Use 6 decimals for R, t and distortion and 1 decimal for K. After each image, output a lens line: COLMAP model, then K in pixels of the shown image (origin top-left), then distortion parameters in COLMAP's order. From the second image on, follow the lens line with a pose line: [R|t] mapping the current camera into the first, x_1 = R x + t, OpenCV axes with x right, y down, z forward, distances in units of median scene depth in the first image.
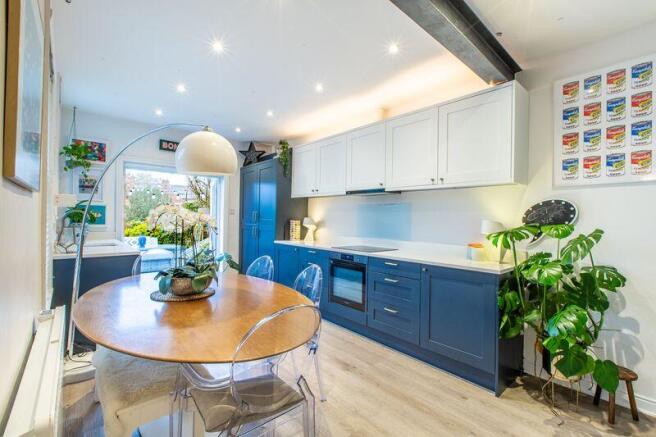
lens RADIAL K [[284.2, 0, 328.0], [0, 284.2, 218.5], [0, 0, 1]] dist [0.013605, -0.013923]
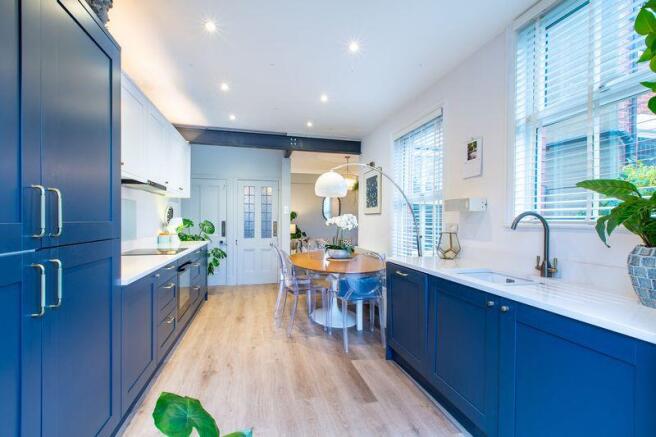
lens RADIAL K [[284.2, 0, 328.0], [0, 284.2, 218.5], [0, 0, 1]] dist [0.013605, -0.013923]
pose [[-0.889403, -0.004671, 0.457100, -1.017031], [-0.004498, 0.999989, 0.001466, 0.005087], [-0.457102, -0.000752, -0.889414, 2.135819]]
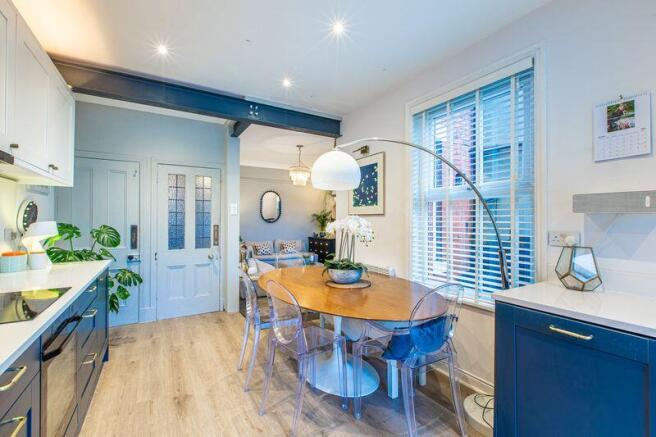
lens RADIAL K [[284.2, 0, 328.0], [0, 284.2, 218.5], [0, 0, 1]] dist [0.013605, -0.013923]
pose [[-0.981578, -0.003556, 0.191030, -0.512556], [-0.003634, 0.999993, -0.000058, -0.006004], [-0.191028, -0.000751, -0.981584, 1.761746]]
